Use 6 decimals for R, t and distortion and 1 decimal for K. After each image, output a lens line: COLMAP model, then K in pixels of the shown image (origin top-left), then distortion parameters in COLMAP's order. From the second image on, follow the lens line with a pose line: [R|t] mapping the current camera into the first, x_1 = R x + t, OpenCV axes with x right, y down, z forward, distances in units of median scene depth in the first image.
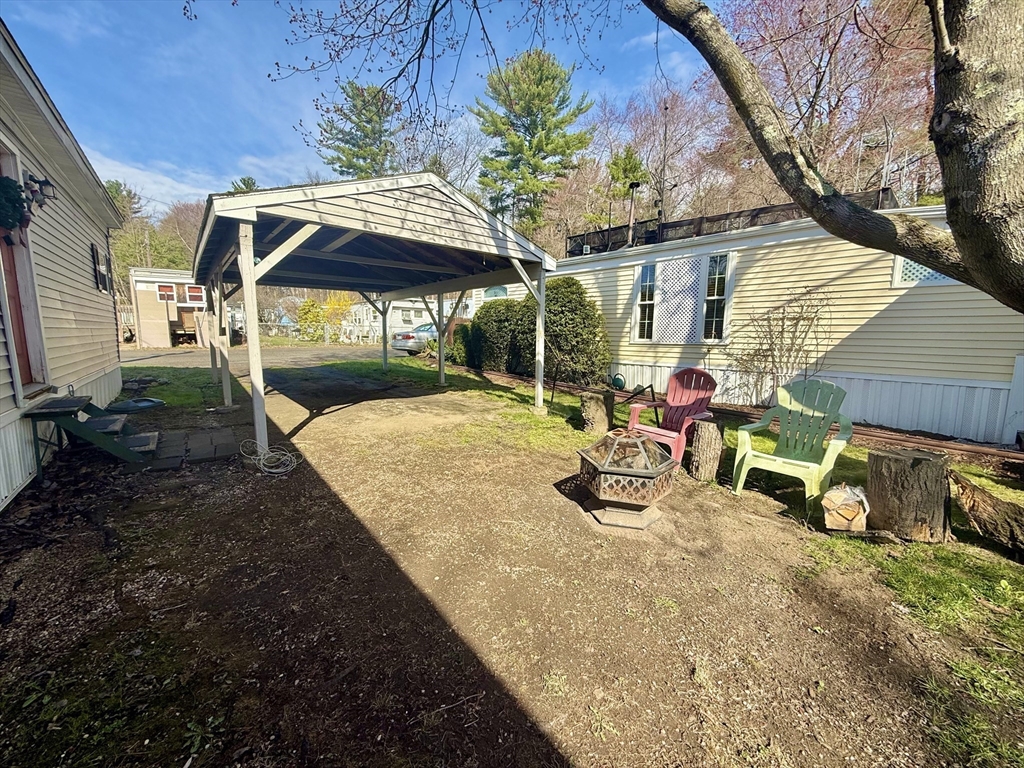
lens RADIAL K [[408.6, 0, 509.7], [0, 408.6, 381.7], [0, 0, 1]] dist [0.001041, -0.000081]
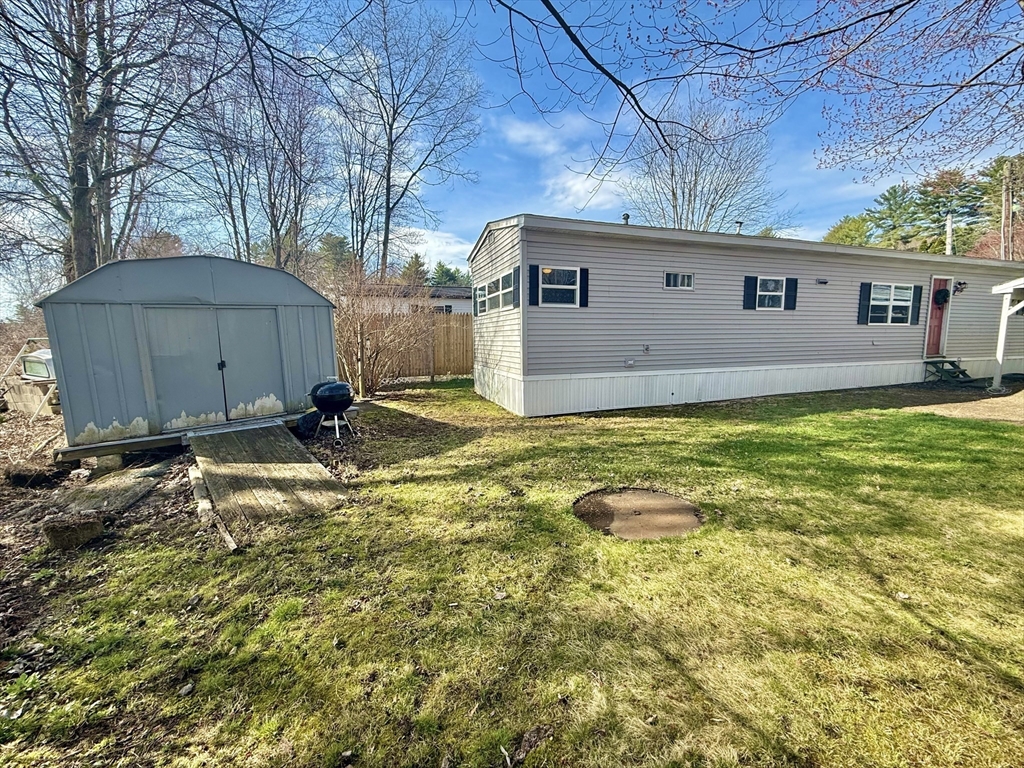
lens RADIAL K [[412.6, 0, 515.0], [0, 412.6, 382.8], [0, 0, 1]] dist [0.012697, -0.000346]
pose [[-0.307624, 0.101420, -0.946087, 0.553675], [-0.114414, 0.983146, 0.142595, 0.026416], [0.944604, 0.152111, -0.290836, -0.203647]]
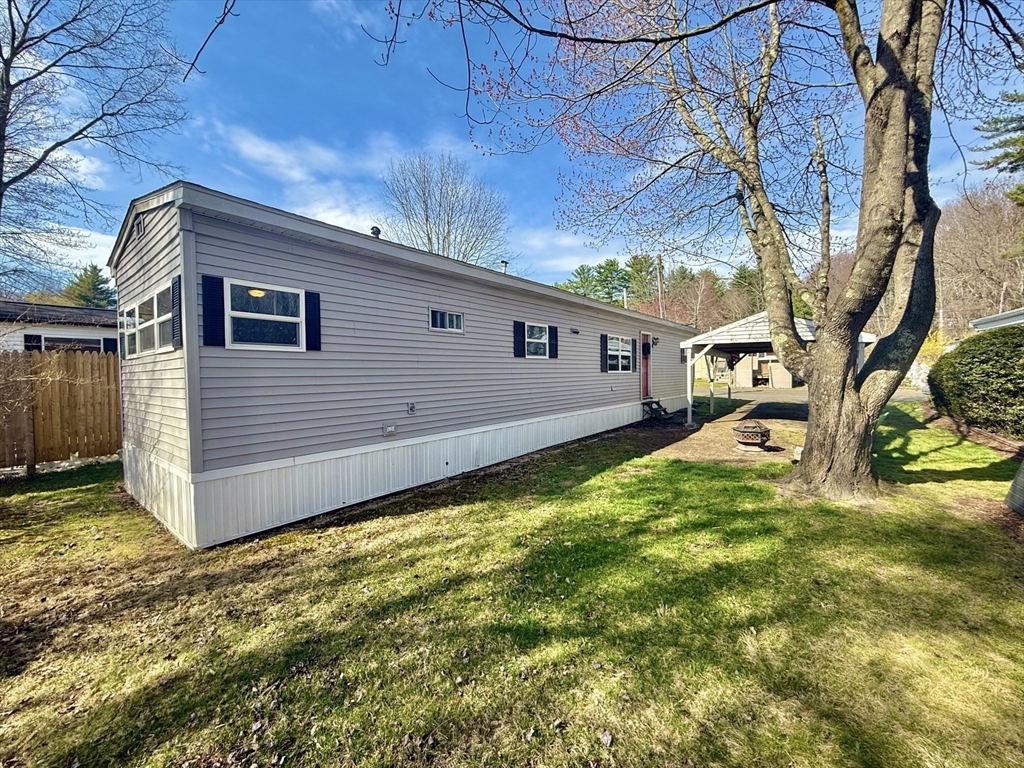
lens RADIAL K [[408.6, 0, 509.7], [0, 408.6, 381.7], [0, 0, 1]] dist [0.001041, -0.000081]
pose [[0.233924, 0.010219, -0.972201, 0.416657], [-0.106828, 0.994160, -0.015255, 0.012838], [0.966368, 0.107427, 0.233649, -0.207654]]
